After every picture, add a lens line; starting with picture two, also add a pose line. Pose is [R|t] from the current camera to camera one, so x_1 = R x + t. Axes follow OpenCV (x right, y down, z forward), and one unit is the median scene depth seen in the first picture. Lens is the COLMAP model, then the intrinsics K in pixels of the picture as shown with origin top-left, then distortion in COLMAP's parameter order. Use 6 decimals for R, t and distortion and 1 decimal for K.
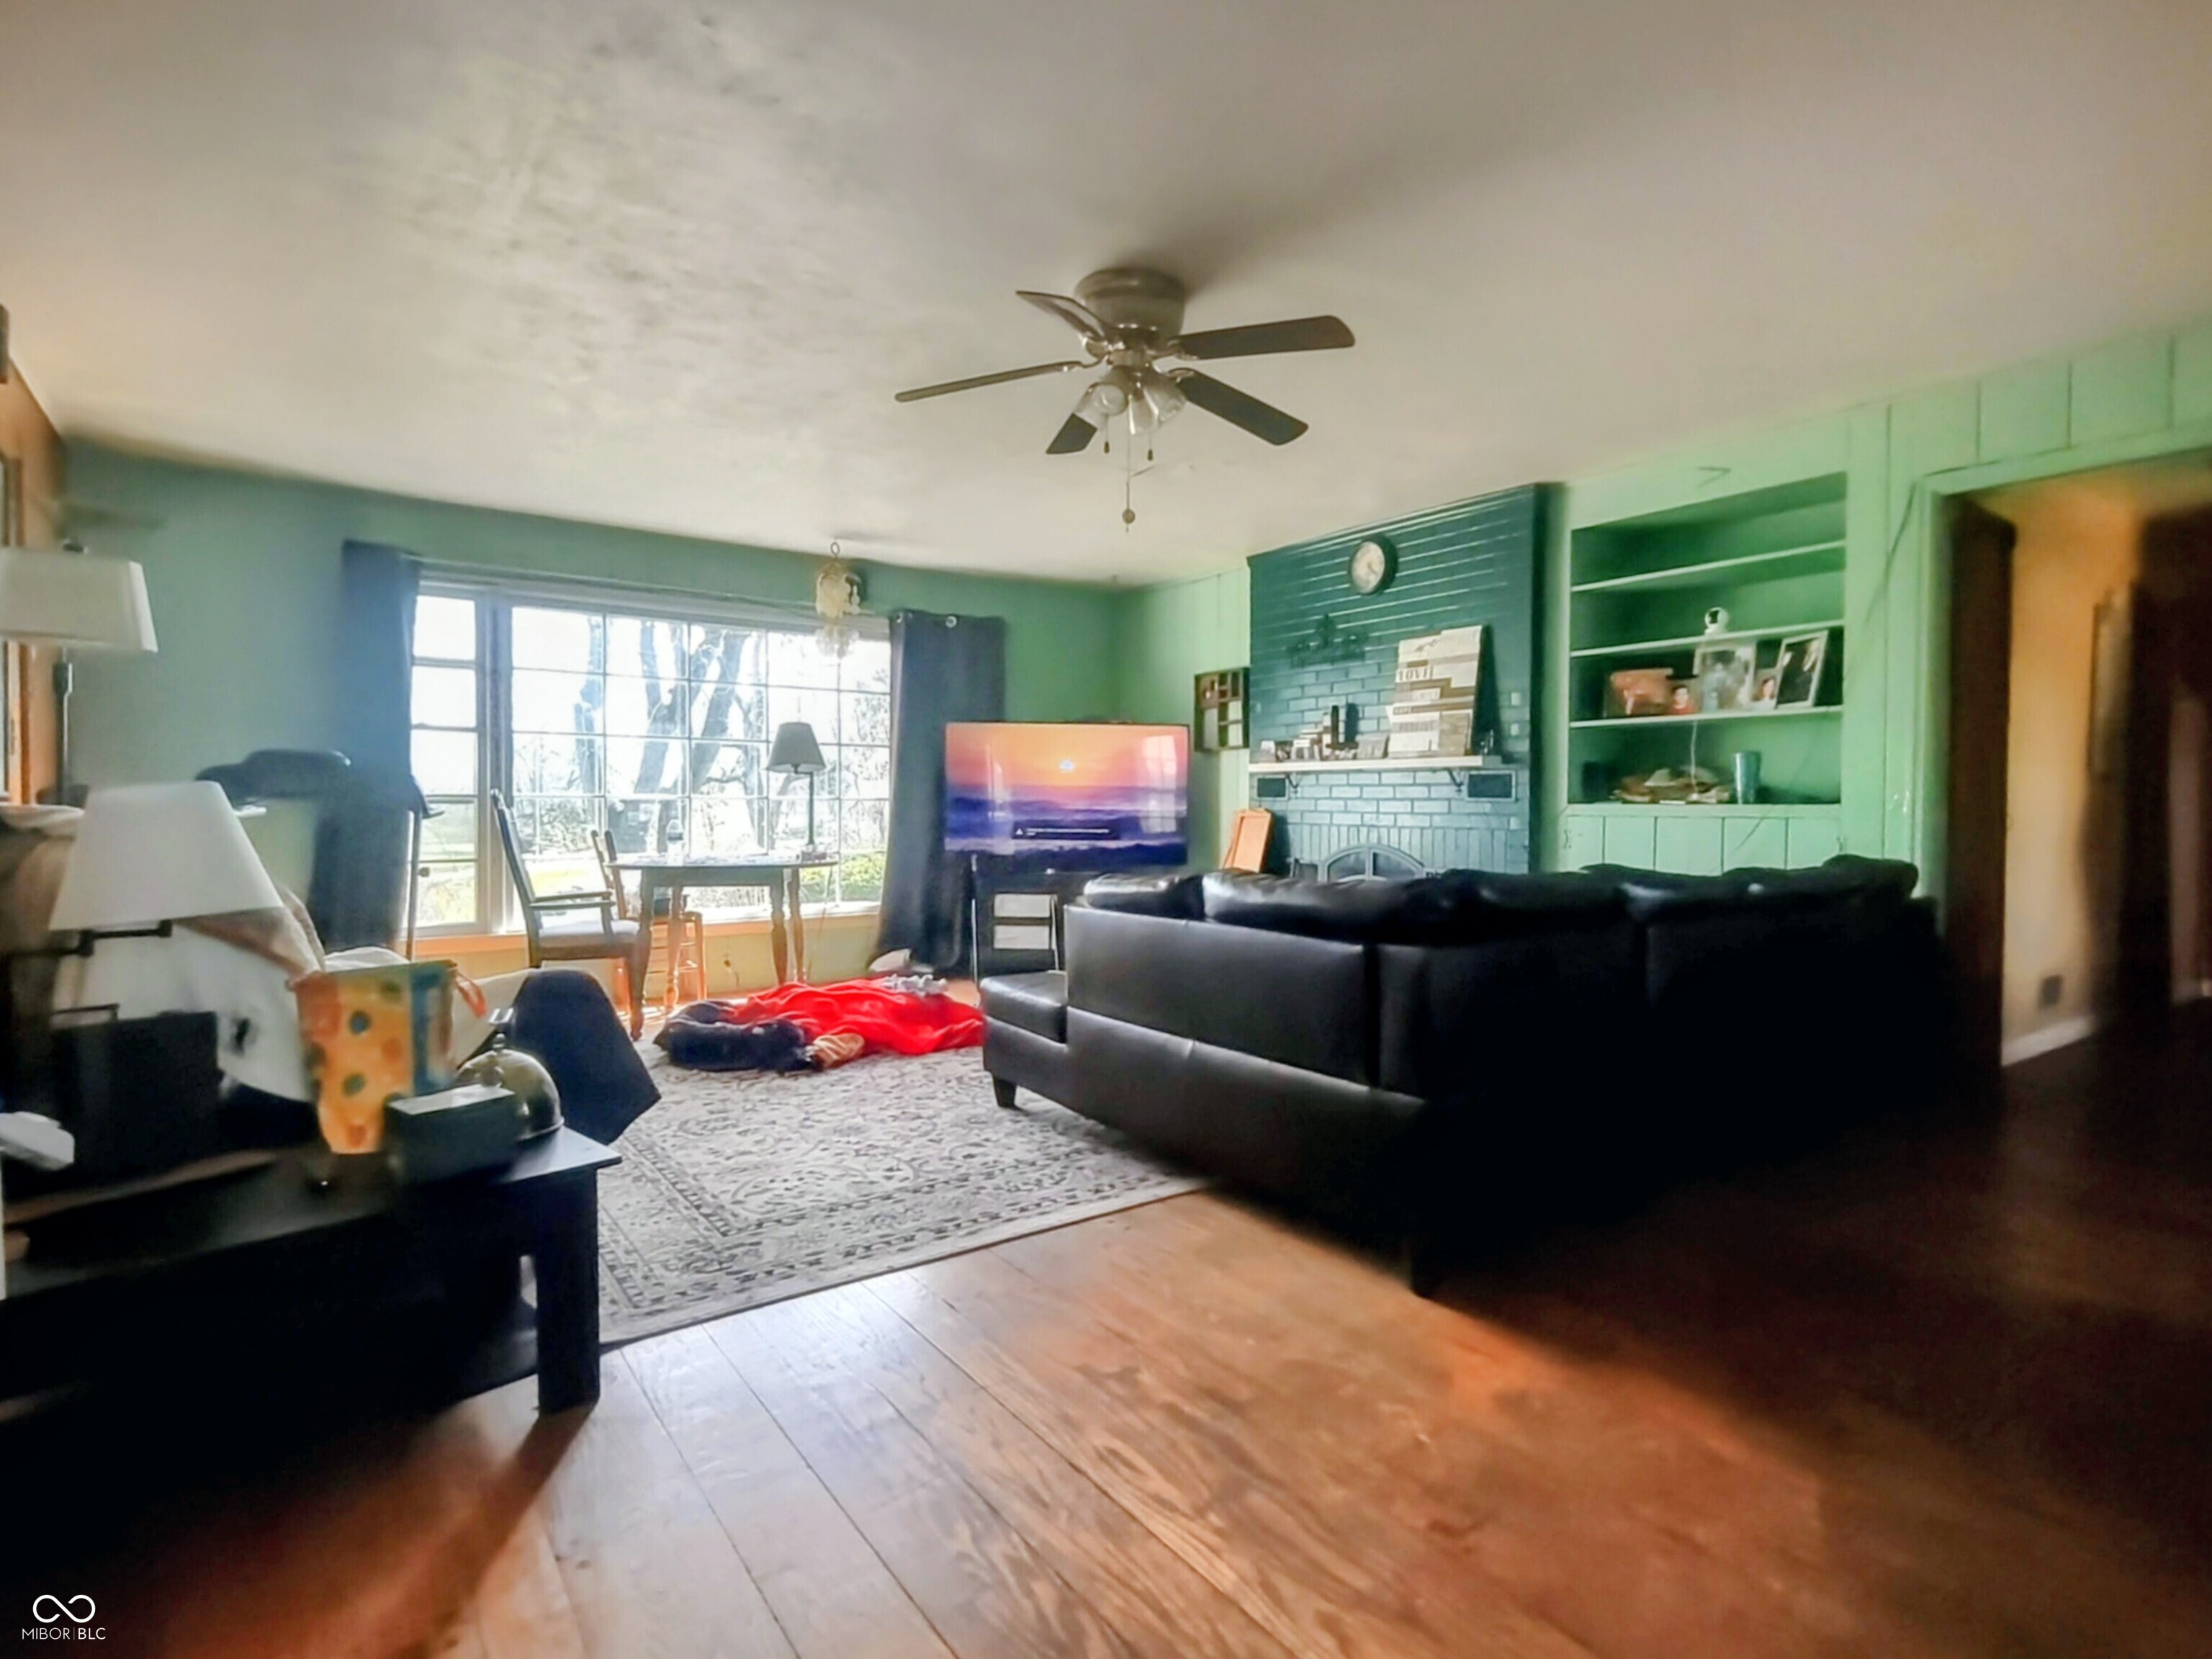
lens RADIAL K [[1109.4, 0, 1106.0], [0, 1109.4, 829.5], [0, 0, 1]] dist [0.000233, -0.000011]
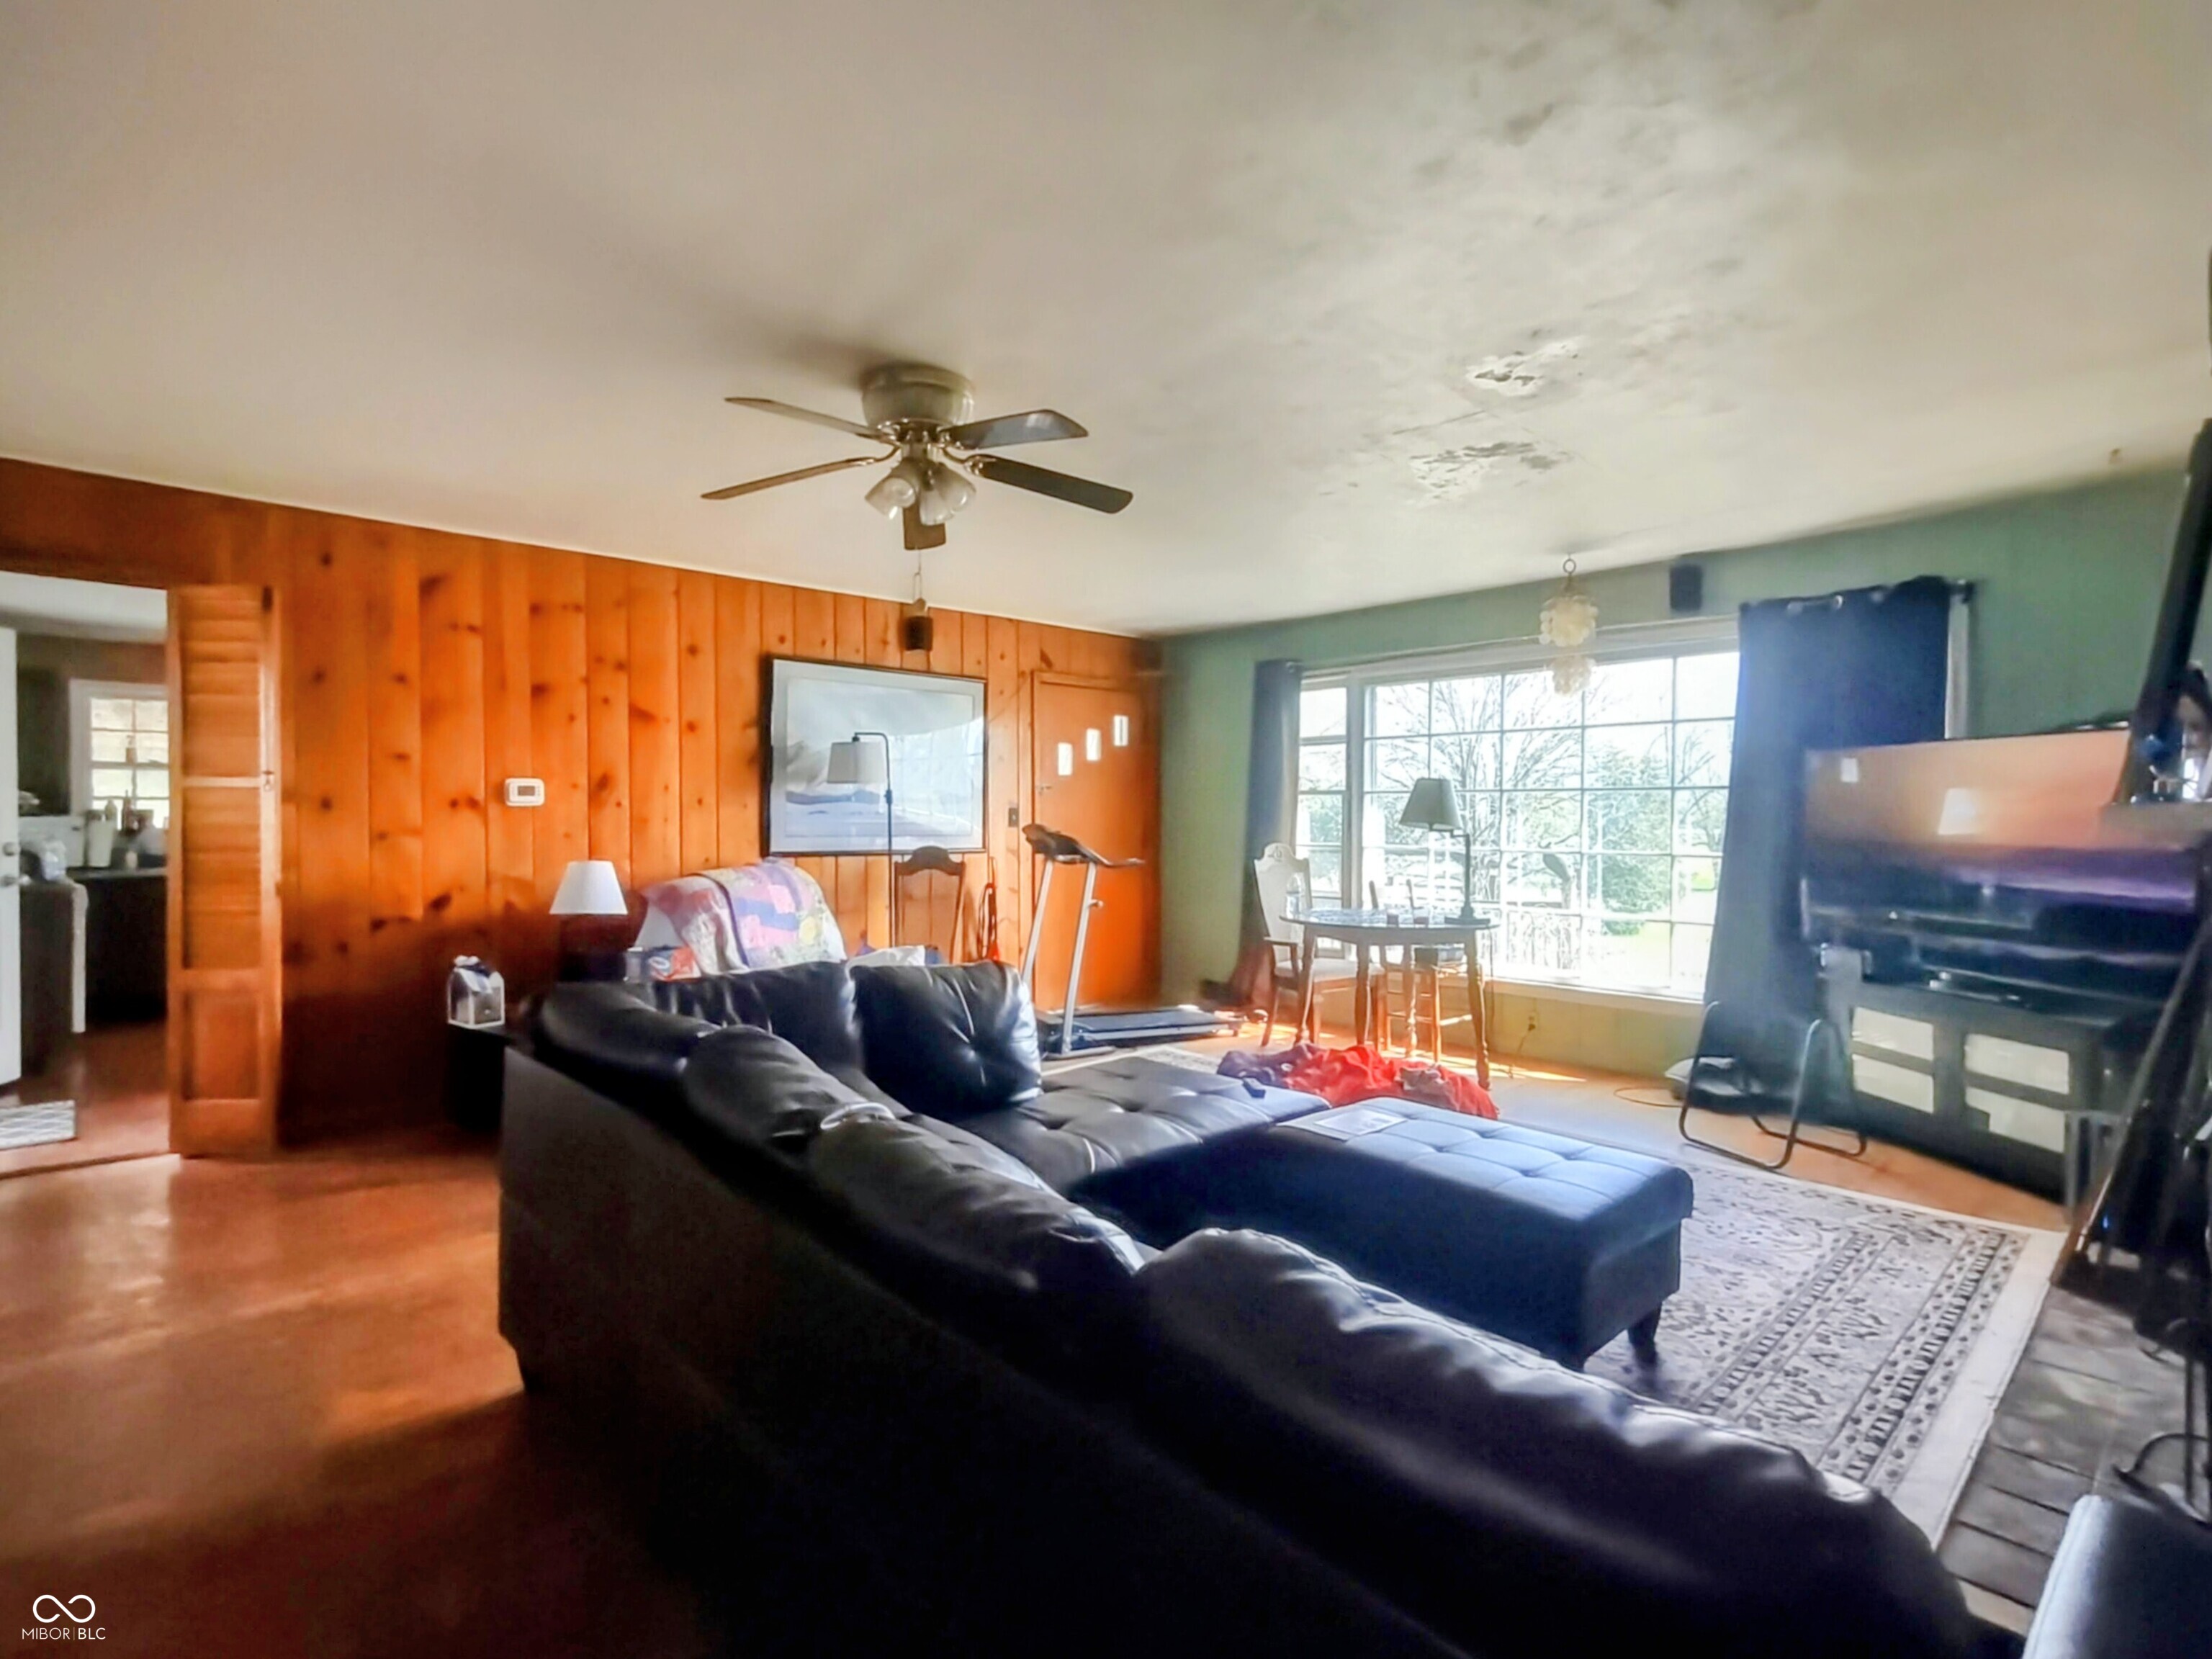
lens RADIAL K [[1109.4, 0, 1106.0], [0, 1109.4, 829.5], [0, 0, 1]] dist [0.000233, -0.000011]
pose [[-0.136326, -0.010777, 0.990605, -1.265953], [0.023187, 0.999632, 0.014066, -0.100150], [-0.990393, 0.024886, -0.136026, 1.764340]]
